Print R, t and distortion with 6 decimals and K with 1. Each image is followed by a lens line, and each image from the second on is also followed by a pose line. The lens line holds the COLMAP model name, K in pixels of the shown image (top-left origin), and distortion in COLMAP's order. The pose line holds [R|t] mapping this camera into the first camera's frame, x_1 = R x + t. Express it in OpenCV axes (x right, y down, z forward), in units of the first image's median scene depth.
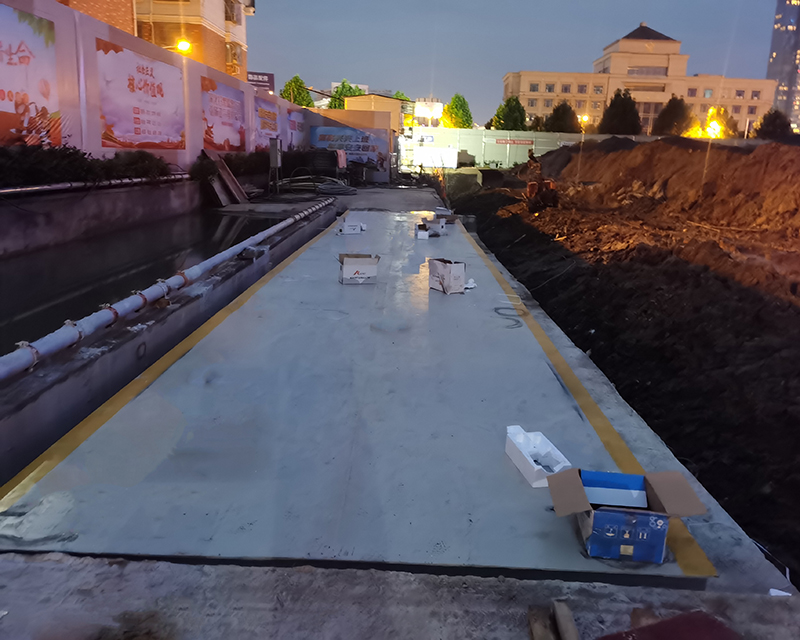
lens RADIAL K [[655.1, 0, 400.2], [0, 655.1, 320.1], [0, 0, 1]] dist [0.031172, -0.012735]
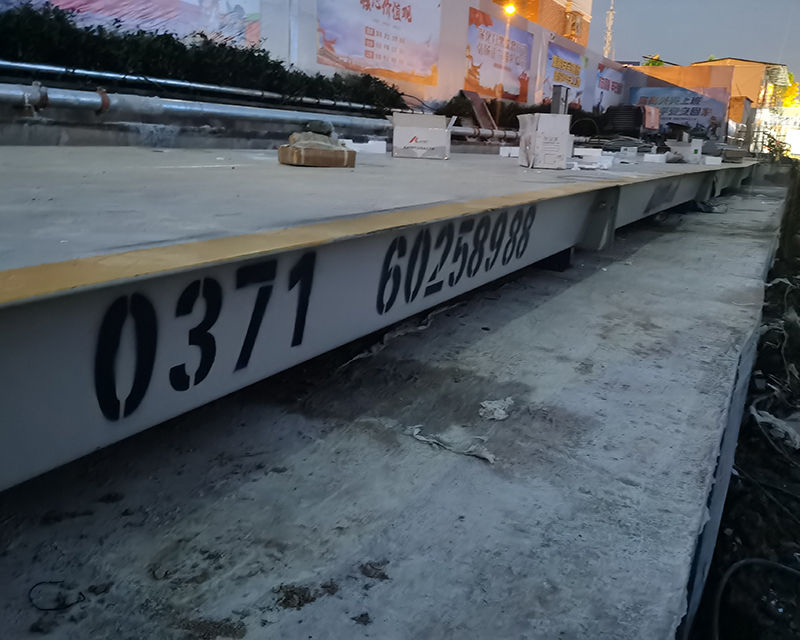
lens RADIAL K [[655.1, 0, 399.2], [0, 655.1, 318.2], [0, 0, 1]] dist [0.031172, -0.012735]
pose [[0.866382, 0.137594, -0.480052, 0.100193], [-0.138511, 0.989787, 0.033715, 0.032100], [0.479788, 0.037282, 0.876592, 0.172655]]
